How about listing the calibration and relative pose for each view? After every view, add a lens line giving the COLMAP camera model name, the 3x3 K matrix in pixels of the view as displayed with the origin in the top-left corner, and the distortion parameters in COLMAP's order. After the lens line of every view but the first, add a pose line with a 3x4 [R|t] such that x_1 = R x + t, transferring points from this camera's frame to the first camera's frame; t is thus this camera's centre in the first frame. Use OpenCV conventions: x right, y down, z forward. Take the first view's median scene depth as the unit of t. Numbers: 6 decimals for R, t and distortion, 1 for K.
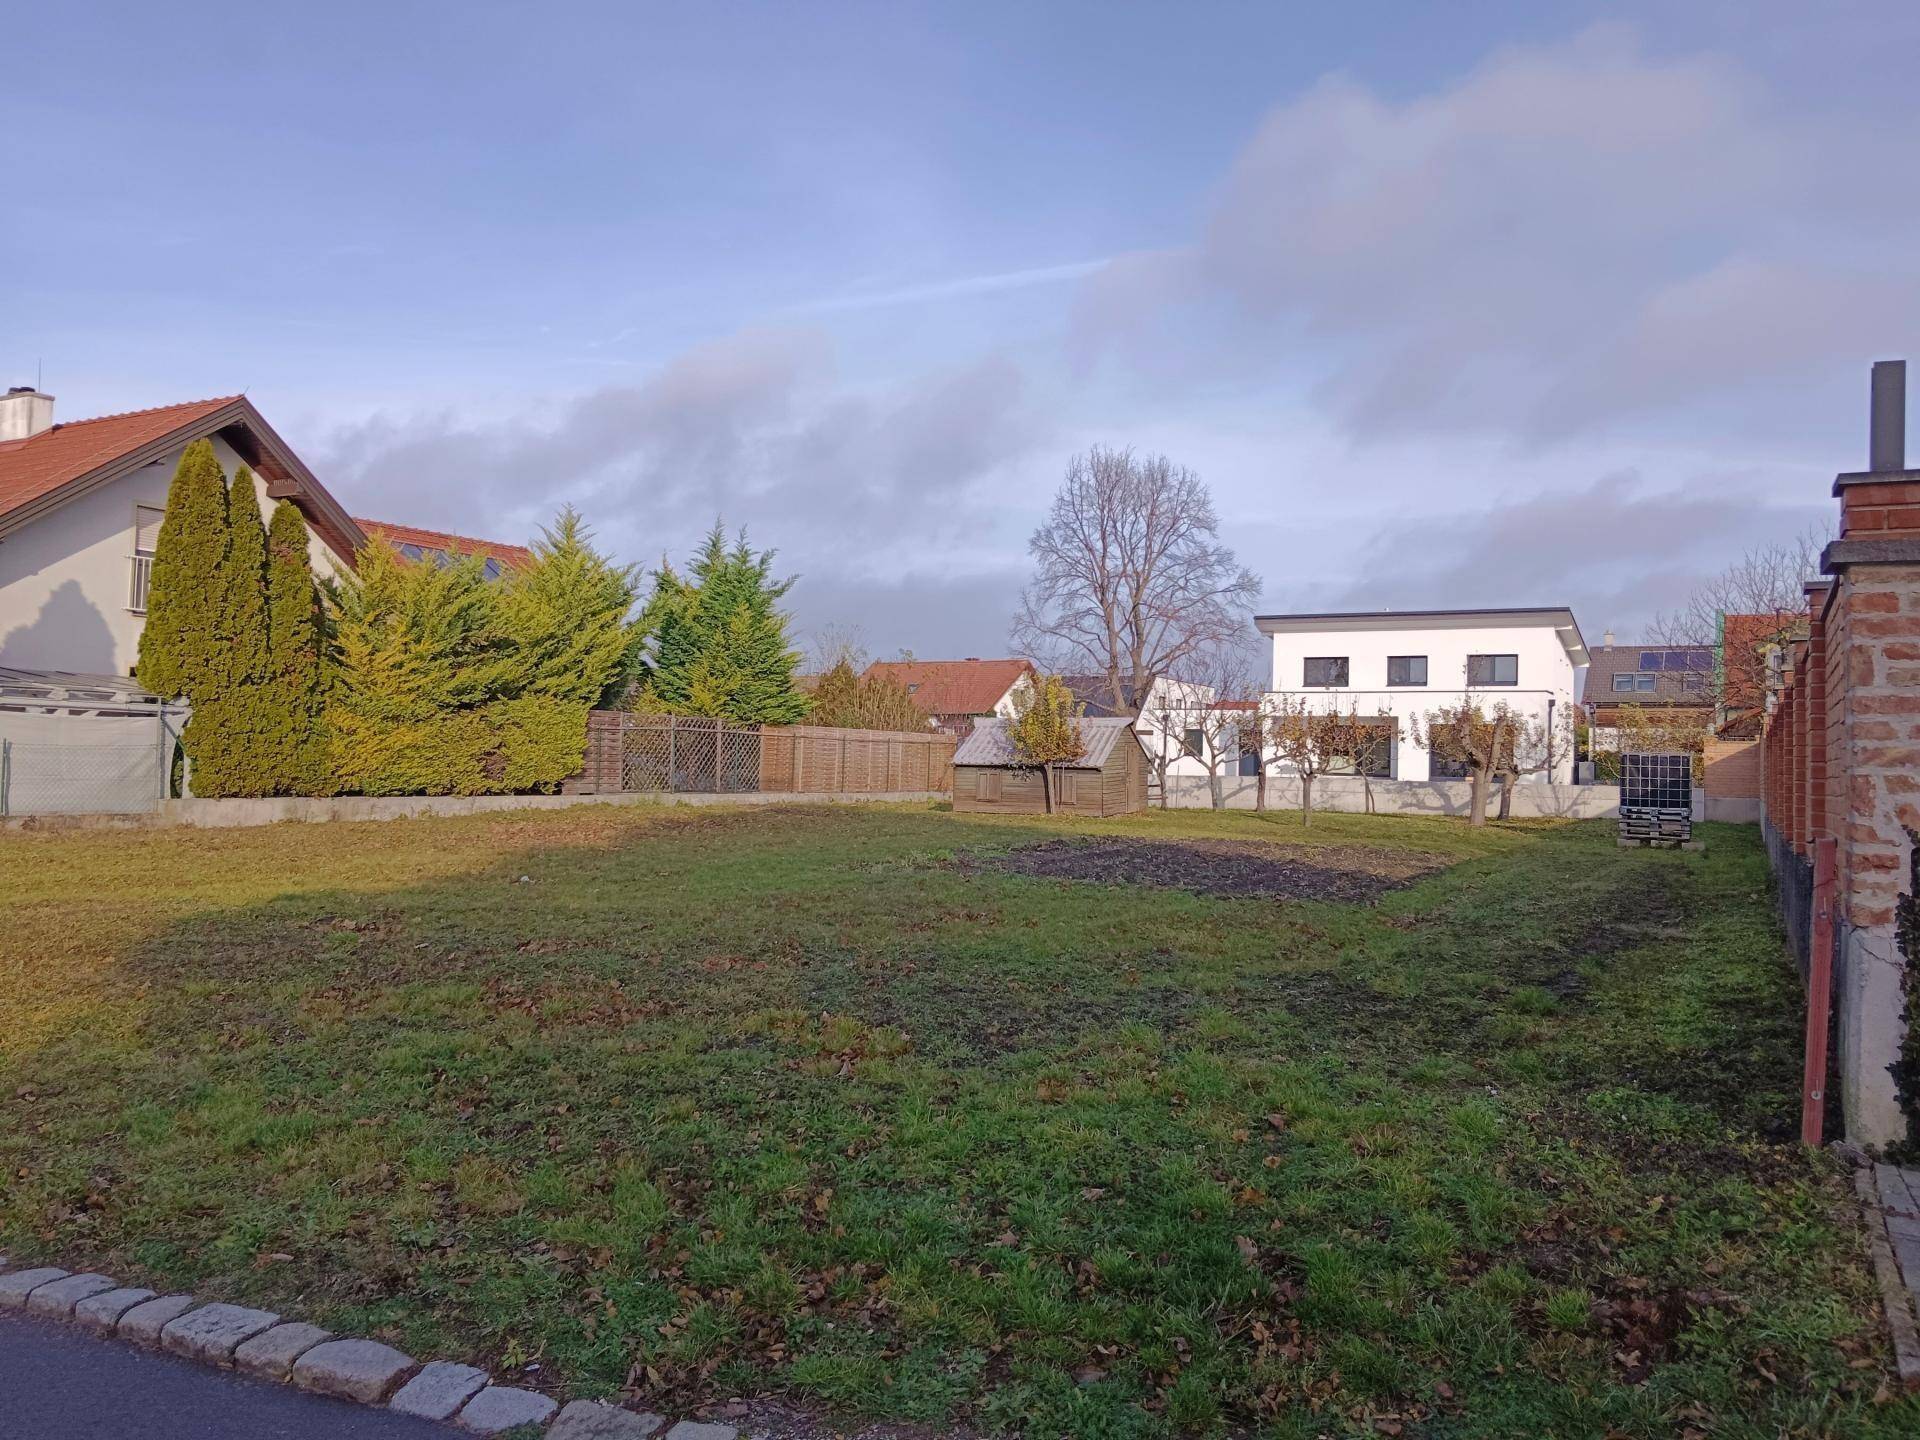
lens RADIAL K [[1450.4, 0, 960.0], [0, 1450.4, 720.0], [0, 0, 1]] dist [-0.015675, -0.000787]
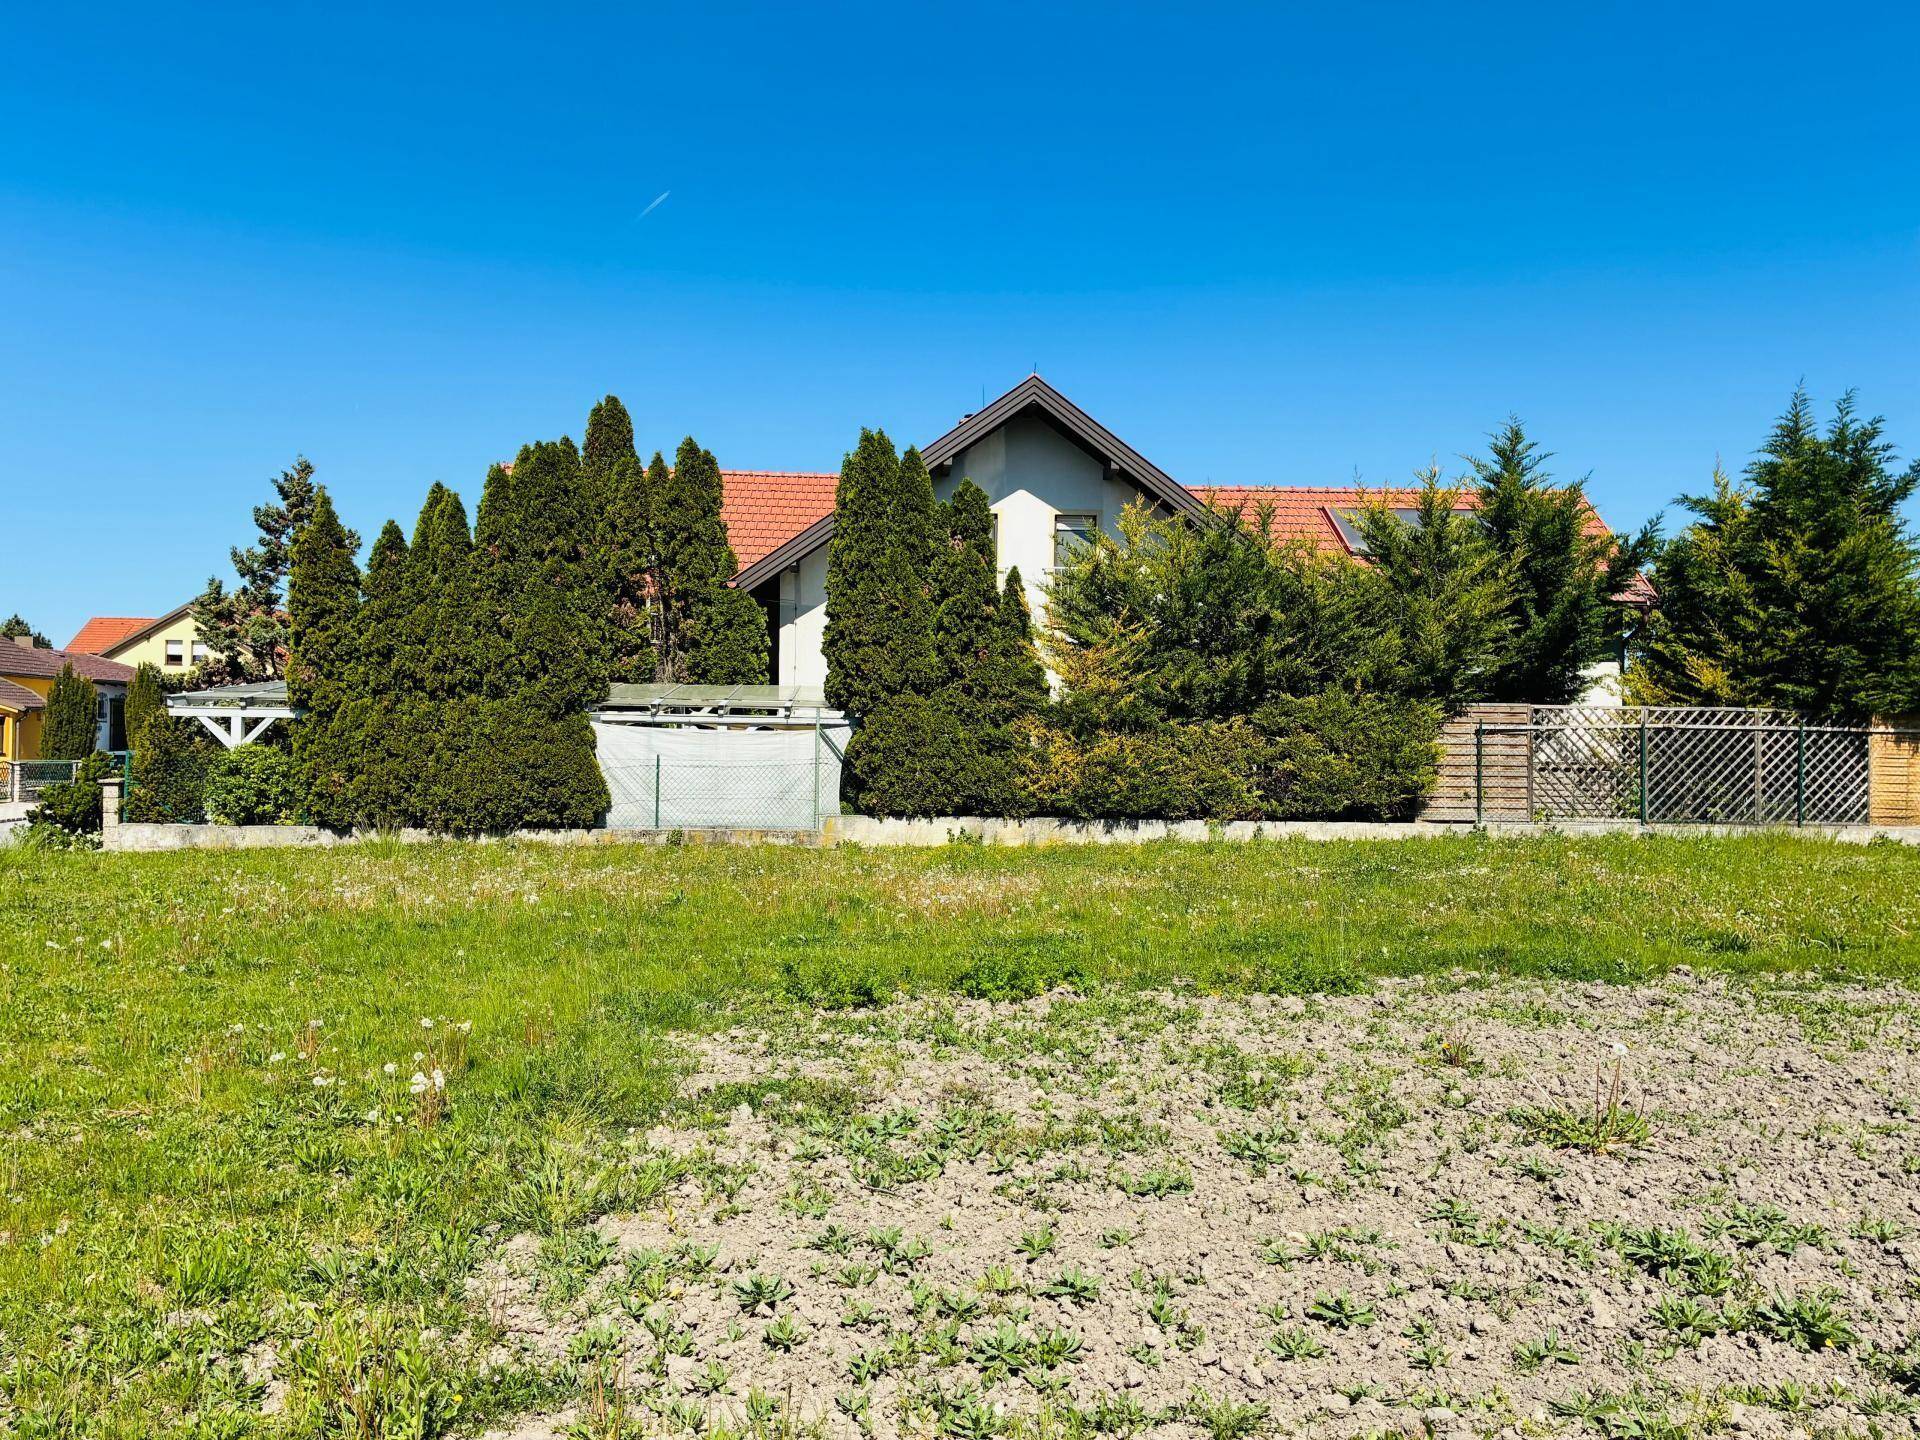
lens RADIAL K [[1450.4, 0, 960.0], [0, 1450.4, 720.0], [0, 0, 1]] dist [-0.015675, -0.000787]
pose [[0.491374, -0.032730, -0.870333, 0.293681], [0.026797, 0.999389, -0.022454, 0.013373], [0.870536, -0.012289, 0.491951, 0.551817]]
